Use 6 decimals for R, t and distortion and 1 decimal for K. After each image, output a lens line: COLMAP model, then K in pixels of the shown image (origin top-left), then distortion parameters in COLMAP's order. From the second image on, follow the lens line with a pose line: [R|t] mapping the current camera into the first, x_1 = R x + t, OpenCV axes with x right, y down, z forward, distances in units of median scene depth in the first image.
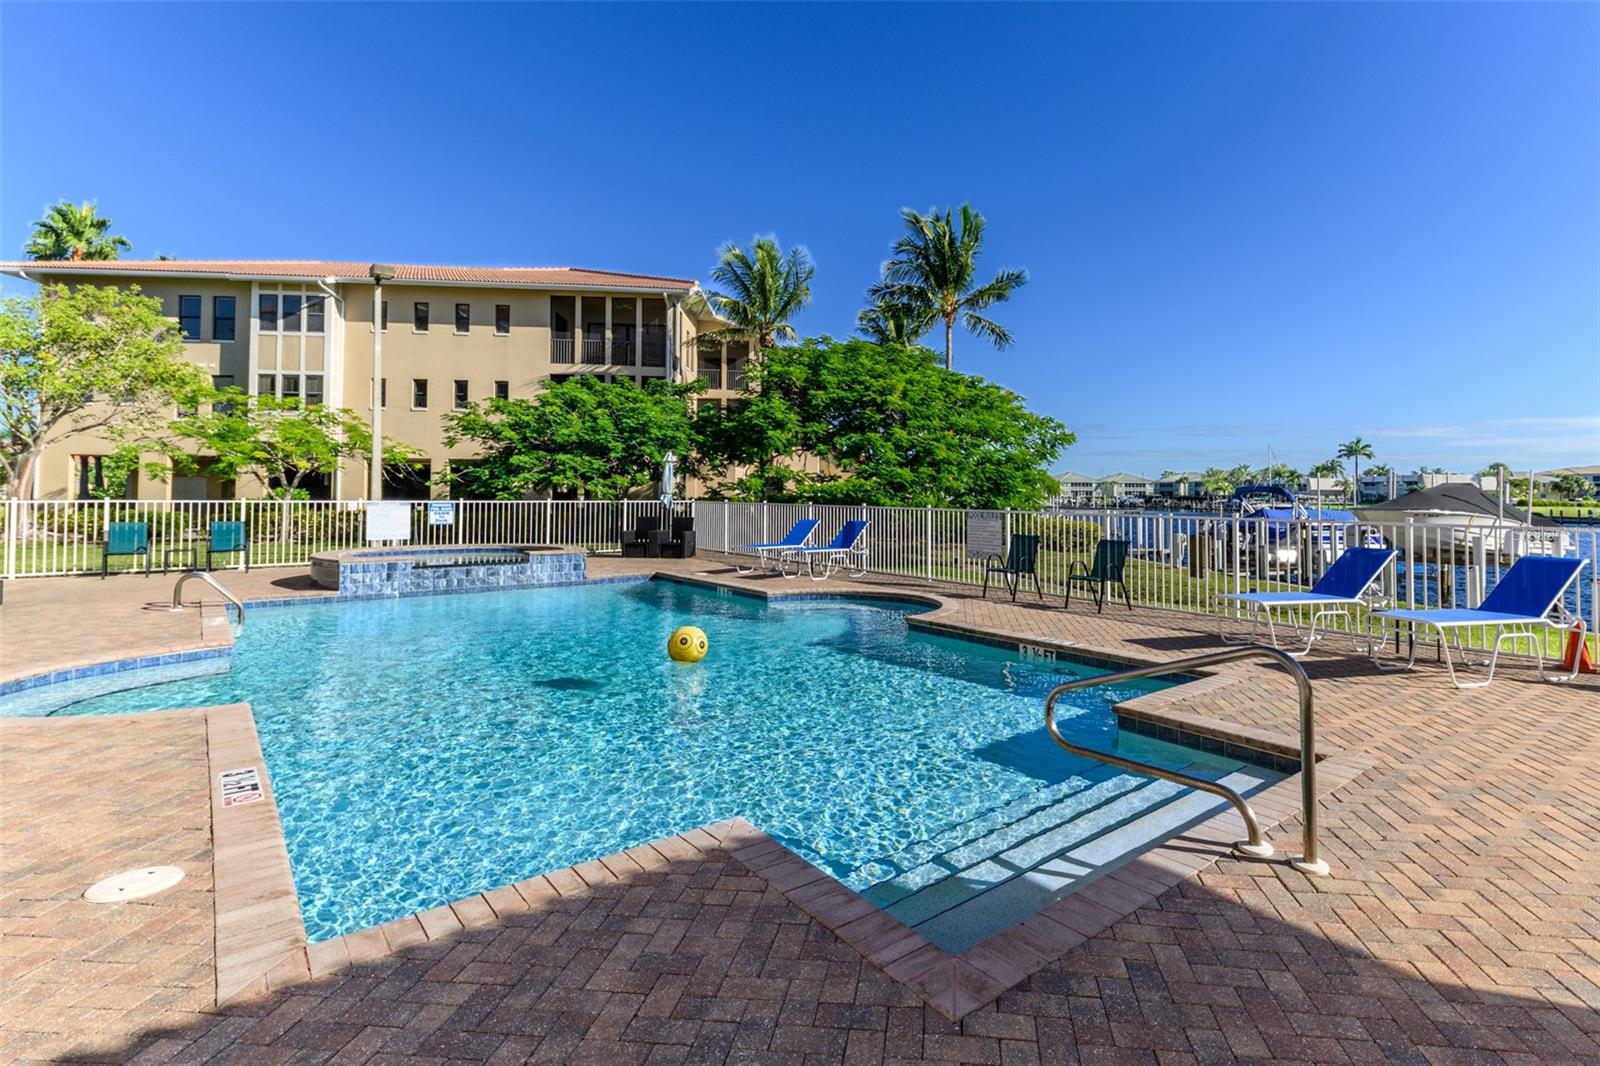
lens RADIAL K [[809.5, 0, 800.3], [0, 809.5, 475.9], [0, 0, 1]] dist [0.003342, 0.000900]
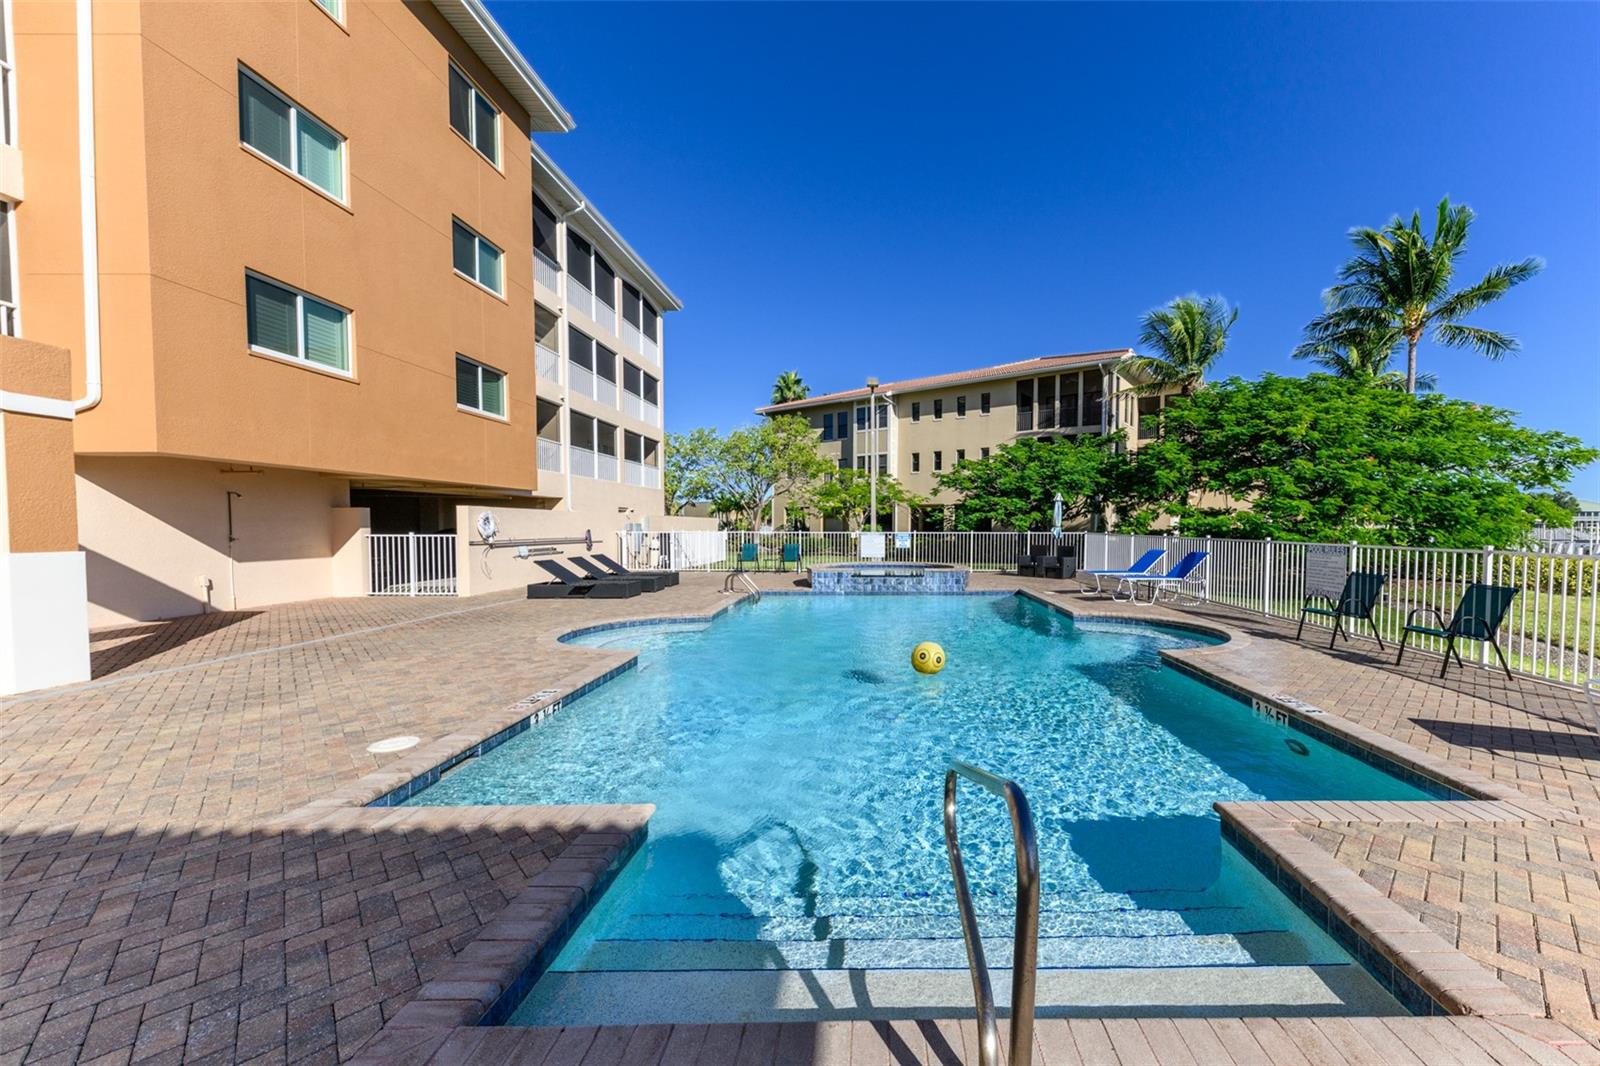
lens RADIAL K [[572.2, 0, 861.2], [0, 572.2, 551.5], [0, 0, 1]] dist [0.007353, 0.000092]
pose [[0.788507, 0.022447, -0.614617, 0.117704], [0.016837, 0.998171, 0.058057, 0.003073], [0.614796, -0.056127, 0.786687, 0.100758]]
